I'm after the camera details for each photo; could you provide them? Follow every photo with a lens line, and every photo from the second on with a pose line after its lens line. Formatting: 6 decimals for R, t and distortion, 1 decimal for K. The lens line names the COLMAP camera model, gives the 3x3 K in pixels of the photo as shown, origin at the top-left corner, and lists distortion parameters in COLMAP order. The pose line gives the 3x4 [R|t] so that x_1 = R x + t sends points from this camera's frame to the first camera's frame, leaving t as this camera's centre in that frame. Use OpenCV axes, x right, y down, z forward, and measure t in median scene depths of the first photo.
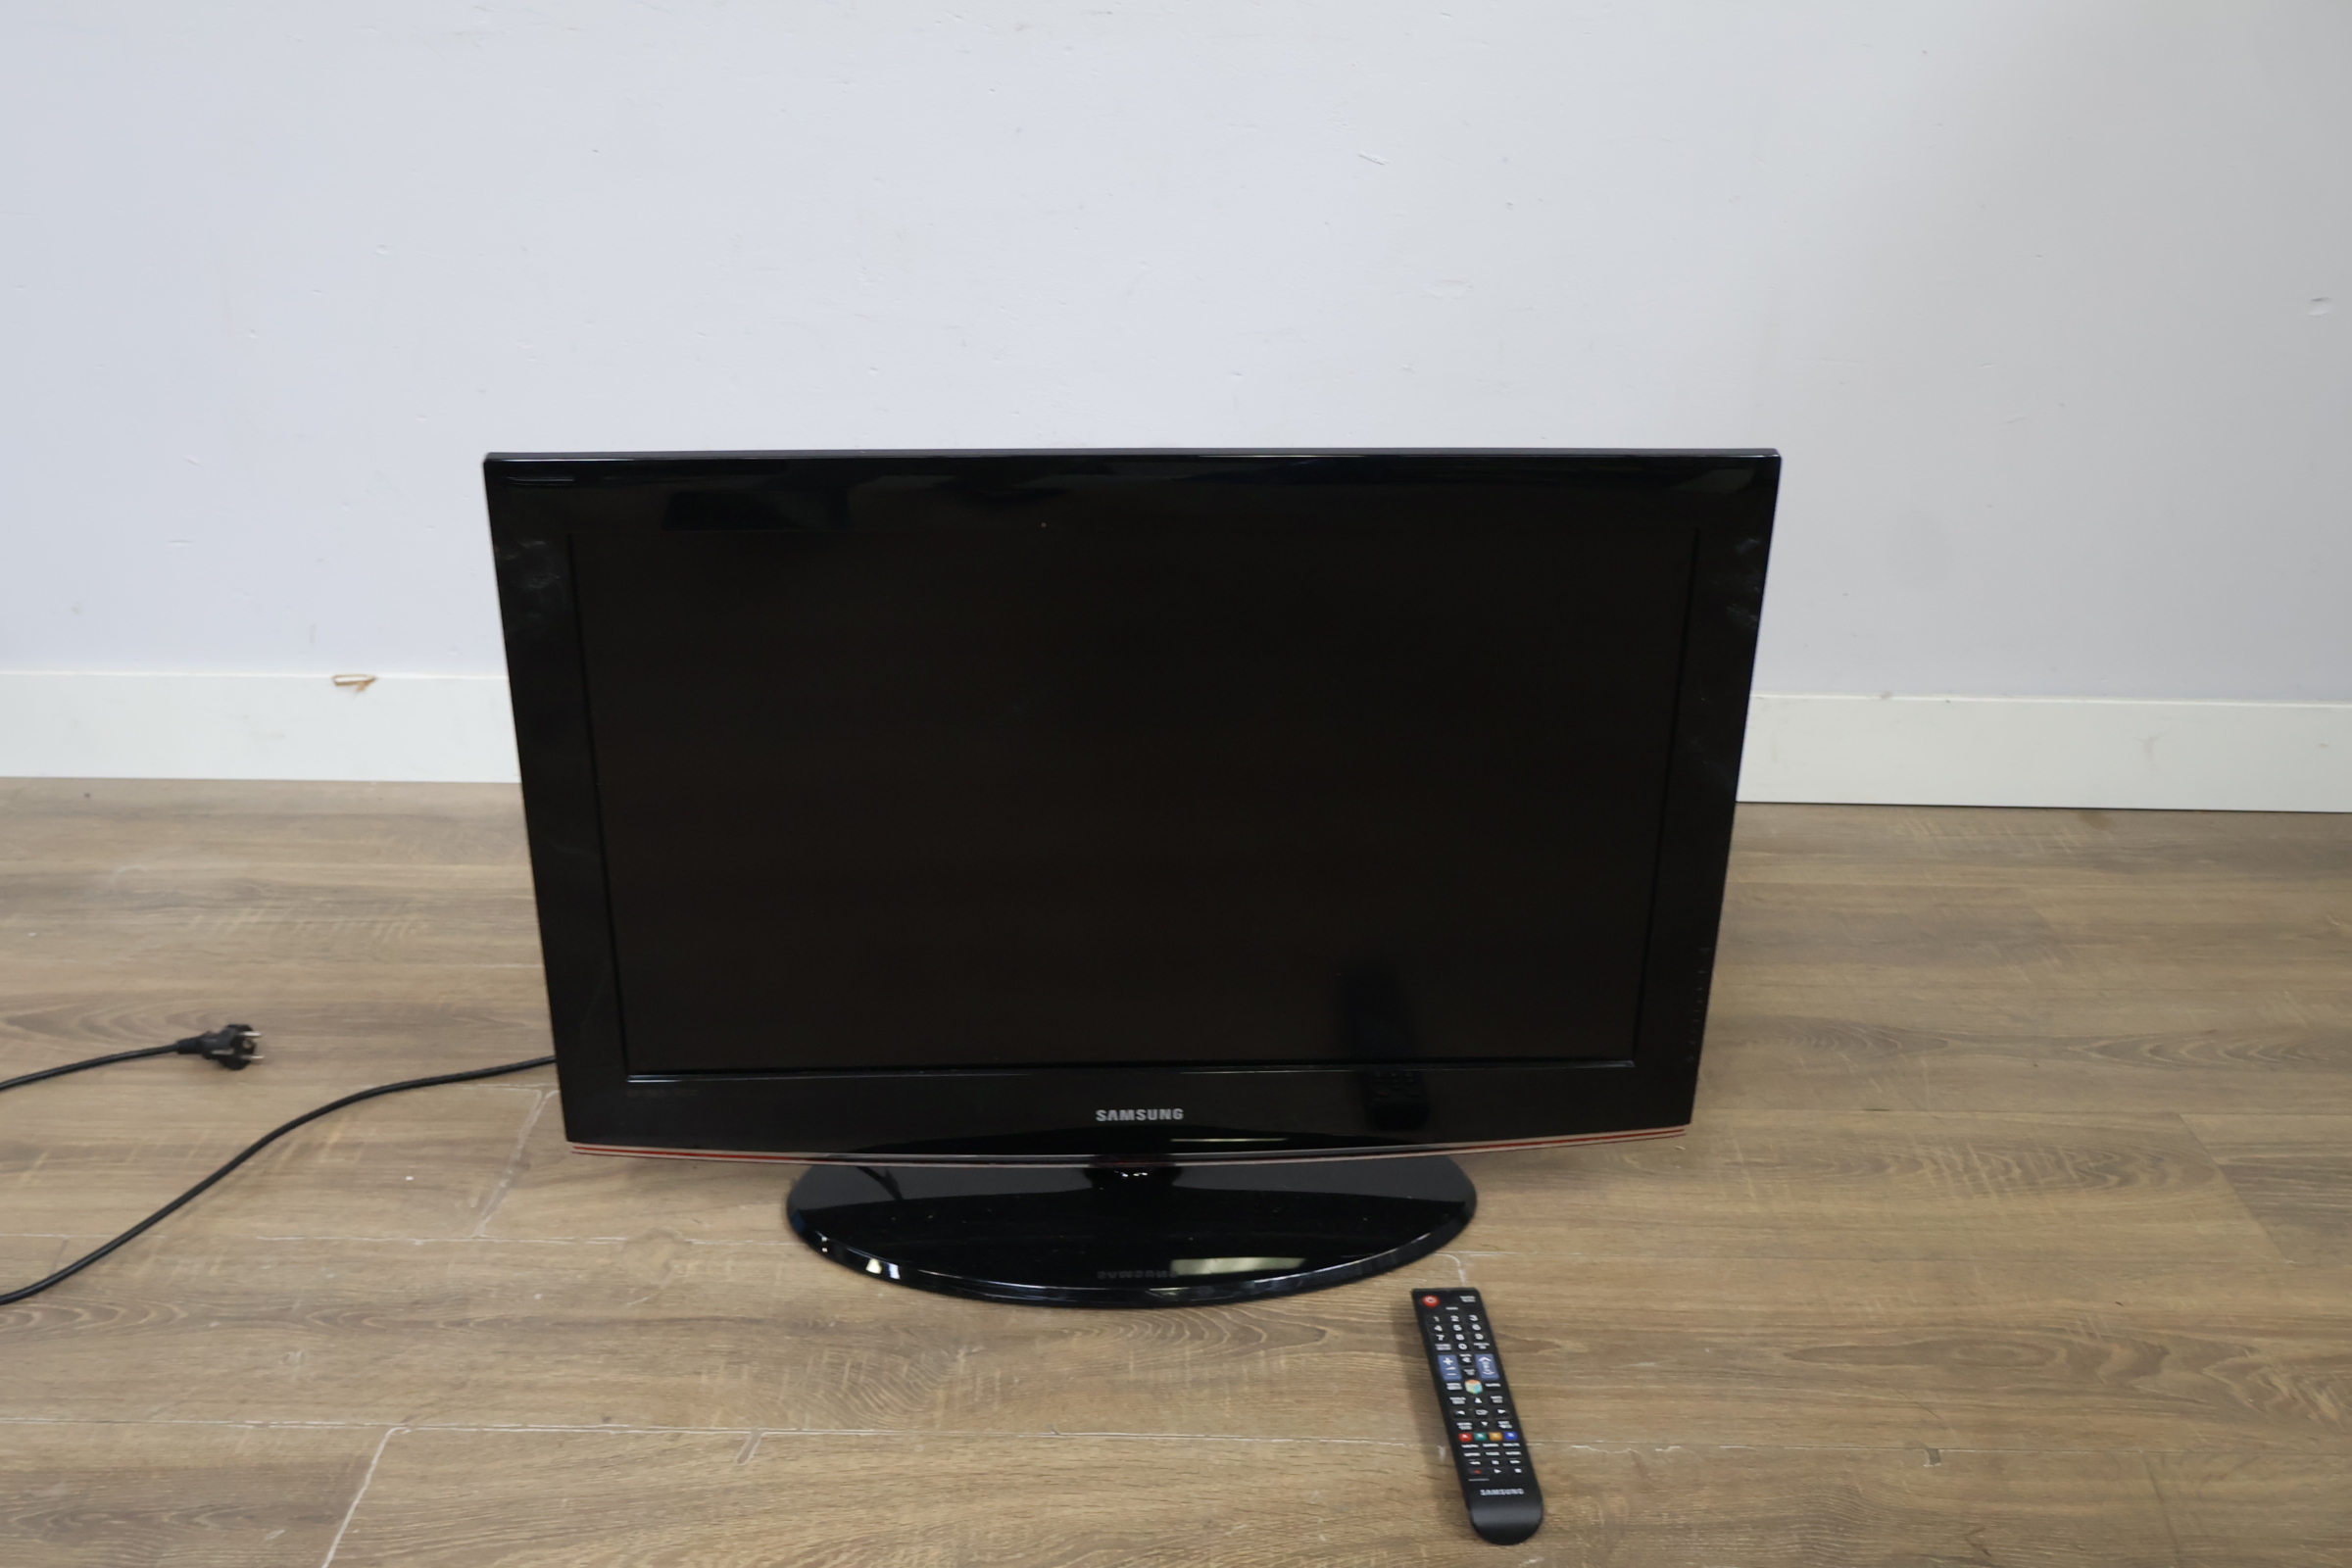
lens RADIAL K [[2226.3, 0, 1165.1], [0, 2226.3, 789.4], [0, 0, 1]] dist [0.006381, 0.001158]
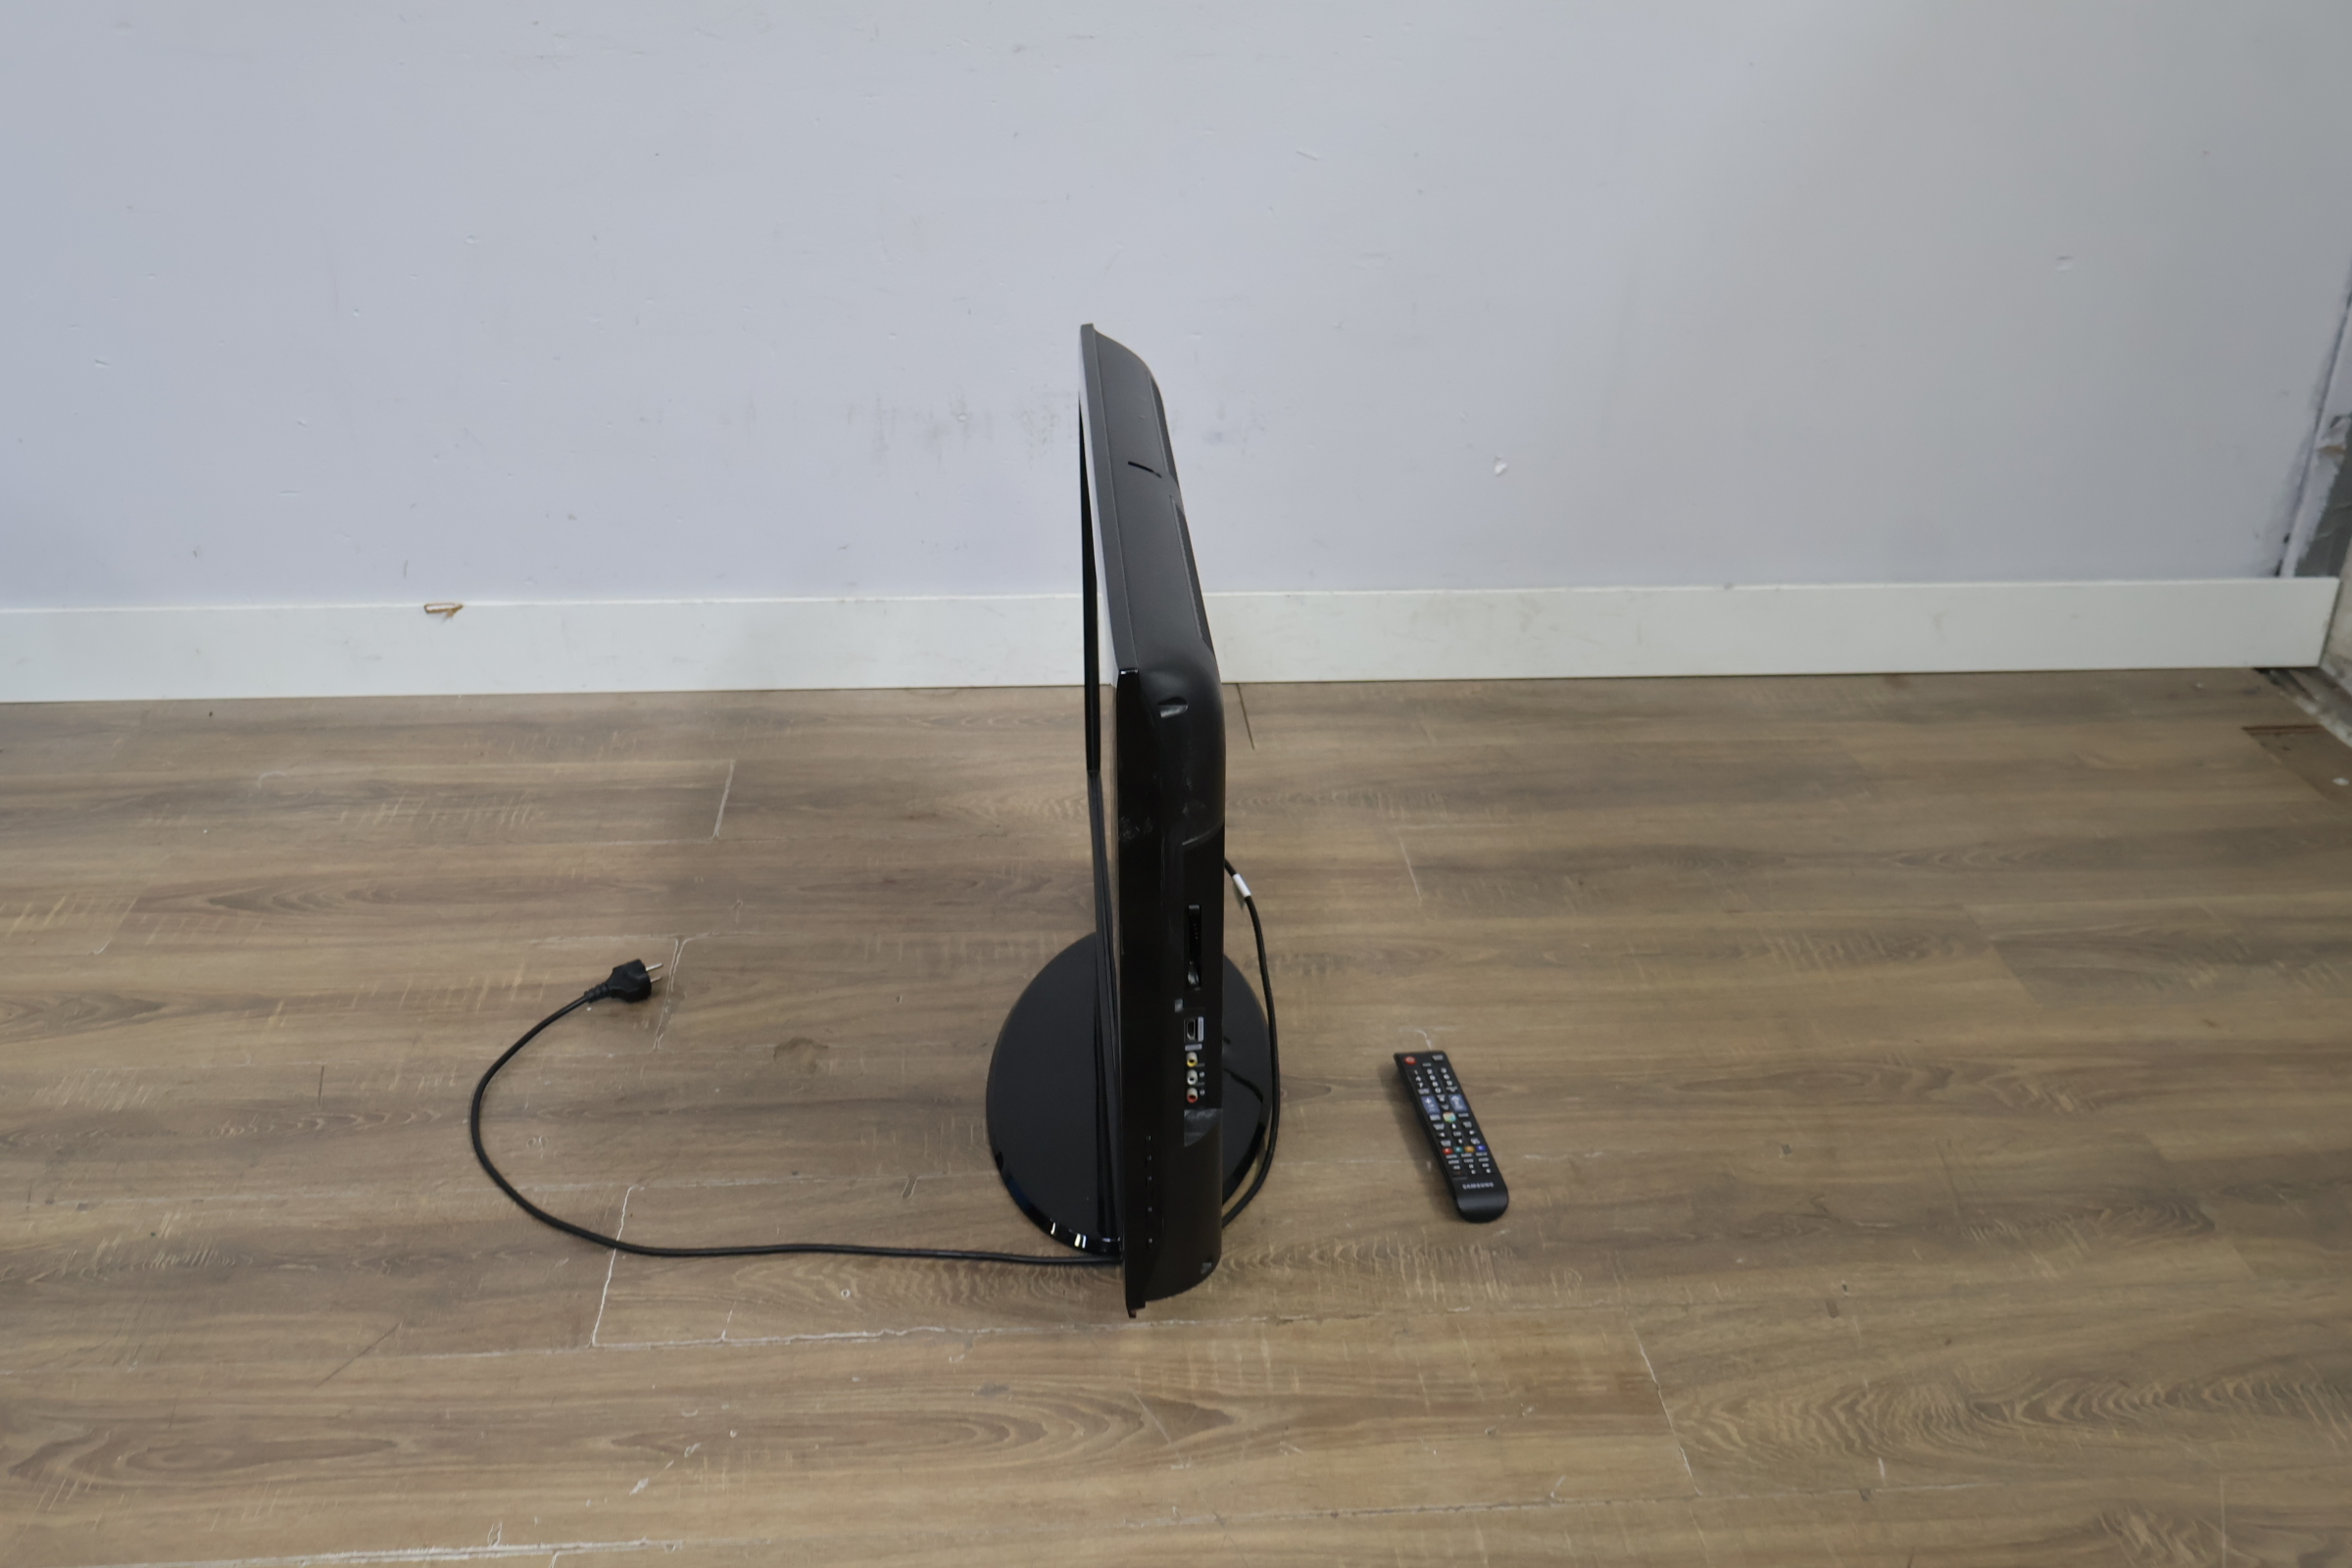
lens RADIAL K [[2246.4, 0, 1182.8], [0, 2246.4, 778.4], [0, 0, 1]] dist [0.003921, 0.007632]
pose [[0.995892, -0.034710, 0.083630, -0.121431], [0.031317, 0.998646, 0.041541, 0.004415], [-0.084958, -0.038752, 0.995631, -0.307011]]
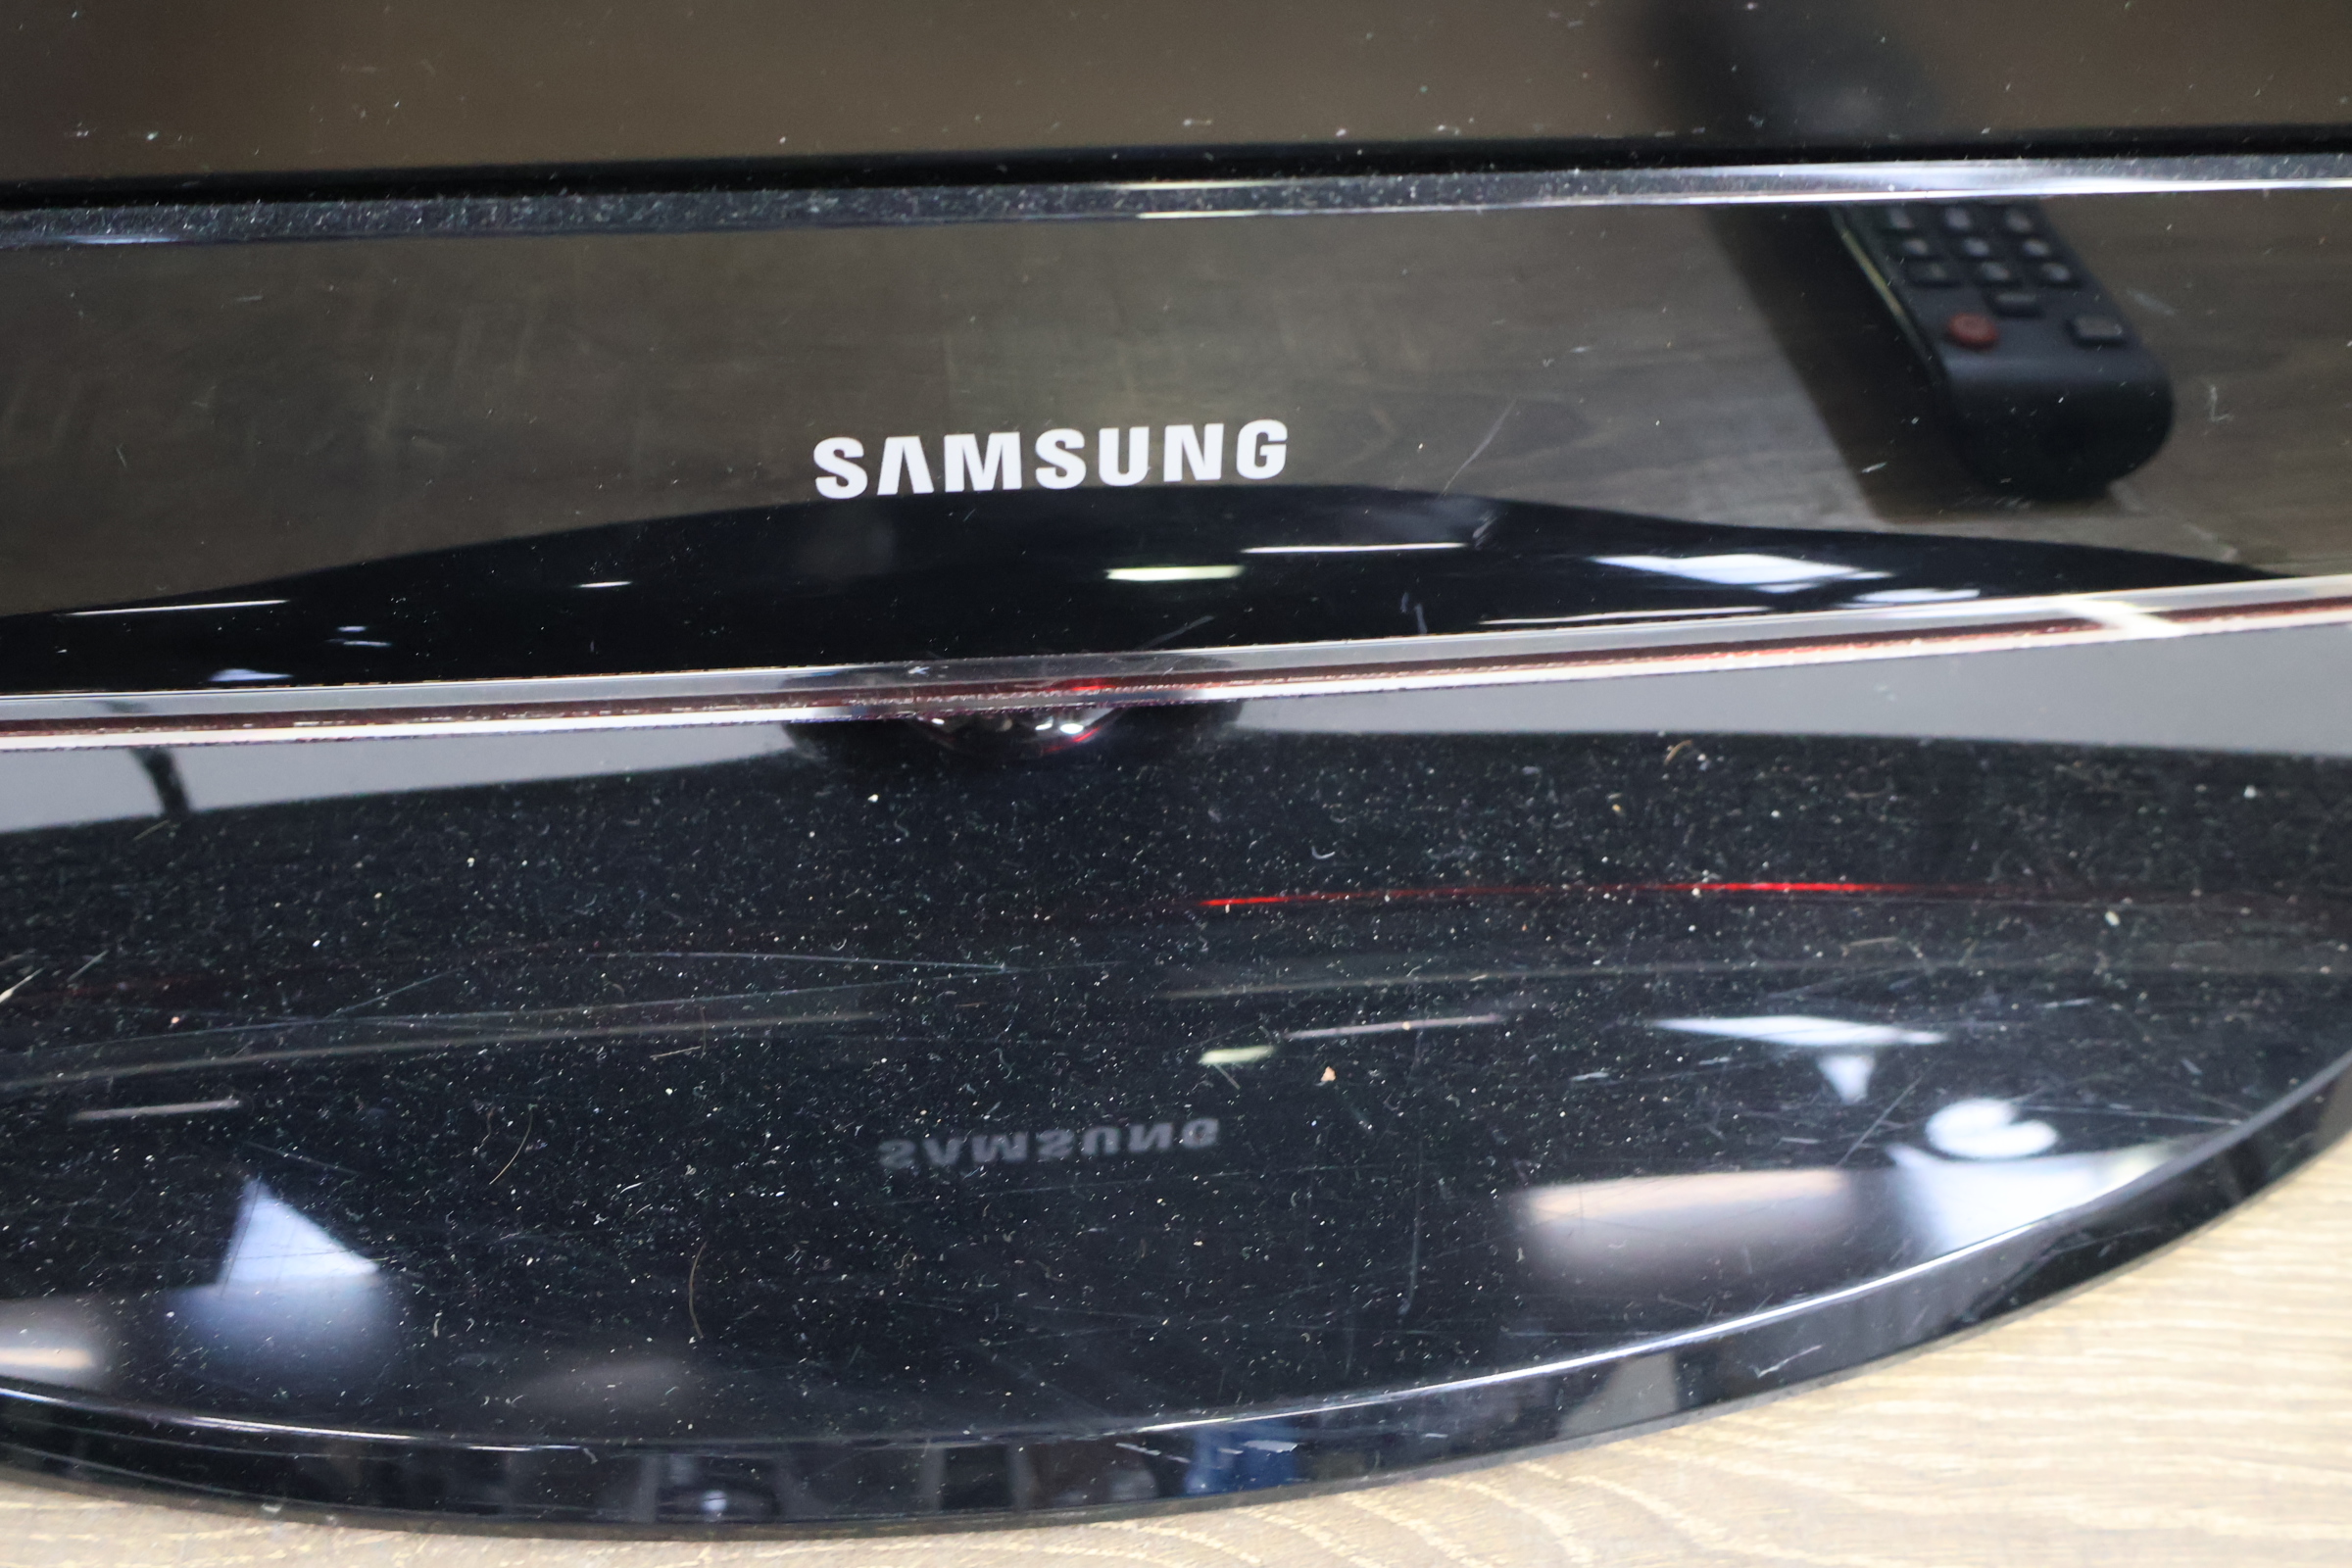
lens RADIAL K [[2244.0, 0, 1178.8], [0, 2244.0, 778.3], [0, 0, 1]] dist [0.003259, 0.006605]
pose [[0.997458, -0.027710, 0.065656, -0.014886], [0.004847, 0.945553, 0.325432, 0.118434], [-0.071098, -0.324287, 0.943283, 0.869940]]
